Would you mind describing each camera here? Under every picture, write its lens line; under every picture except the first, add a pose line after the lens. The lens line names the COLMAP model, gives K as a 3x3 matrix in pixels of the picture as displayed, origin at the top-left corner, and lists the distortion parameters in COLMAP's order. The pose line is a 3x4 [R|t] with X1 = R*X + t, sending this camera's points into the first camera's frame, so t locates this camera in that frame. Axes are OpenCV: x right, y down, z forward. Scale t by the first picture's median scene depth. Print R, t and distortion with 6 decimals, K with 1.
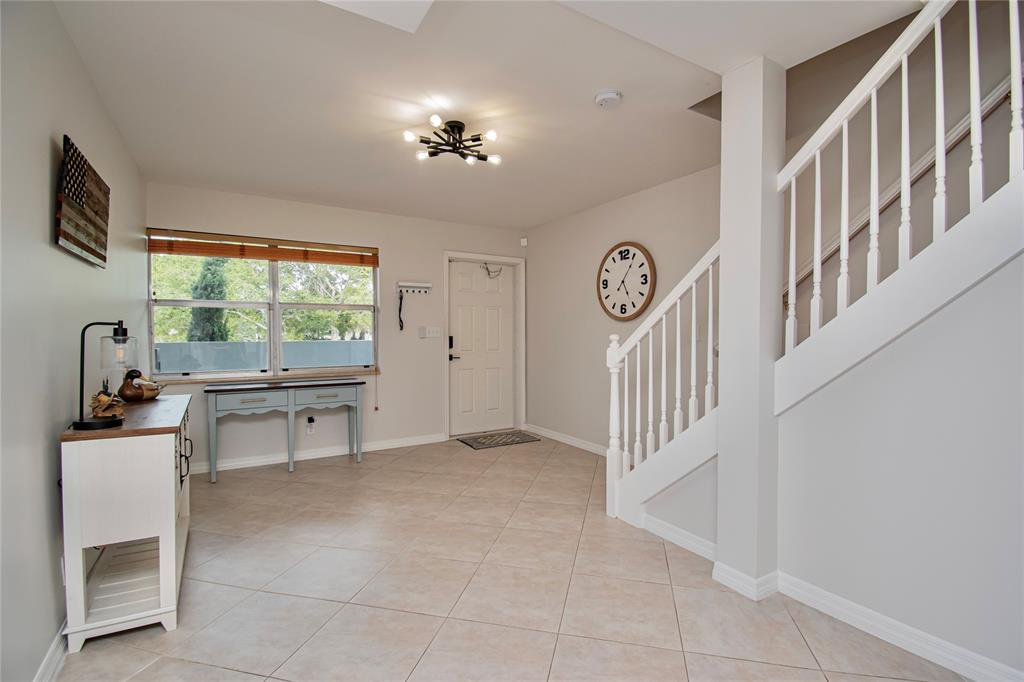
lens RADIAL K [[455.2, 0, 513.5], [0, 455.2, 339.7], [0, 0, 1]] dist [-0.004224, -0.007899]
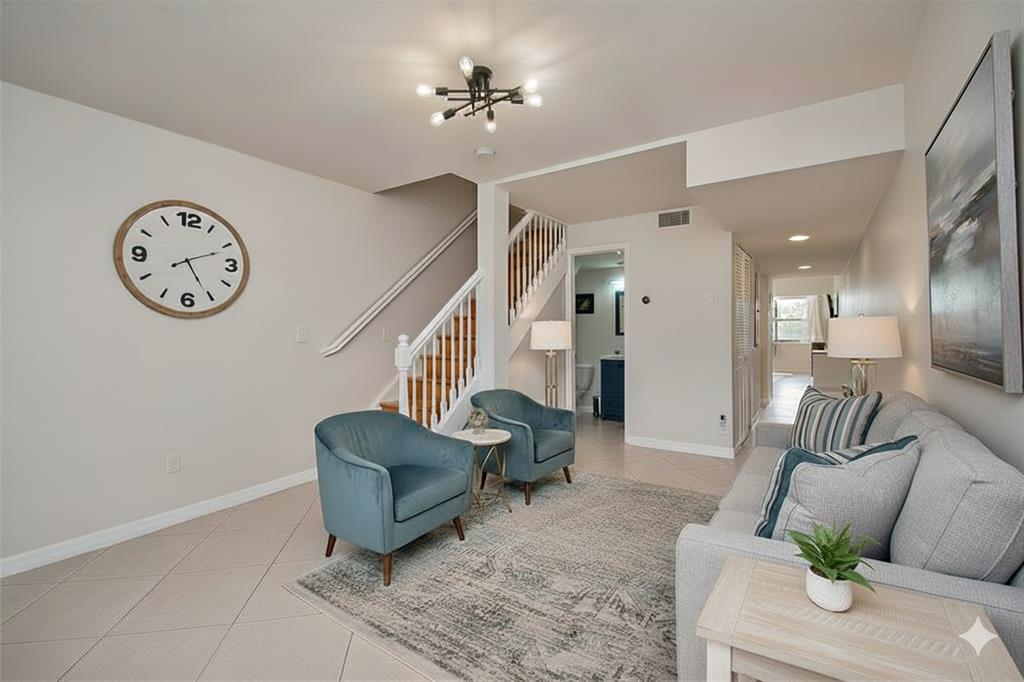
lens RADIAL K [[455.8, 0, 517.6], [0, 455.8, 336.2], [0, 0, 1]] dist [-0.012672, 0.000523]
pose [[-0.422961, 0.002345, 0.906145, -0.574709], [0.020511, 0.999765, 0.006987, -0.008407], [-0.905916, 0.021541, -0.422909, 0.843830]]
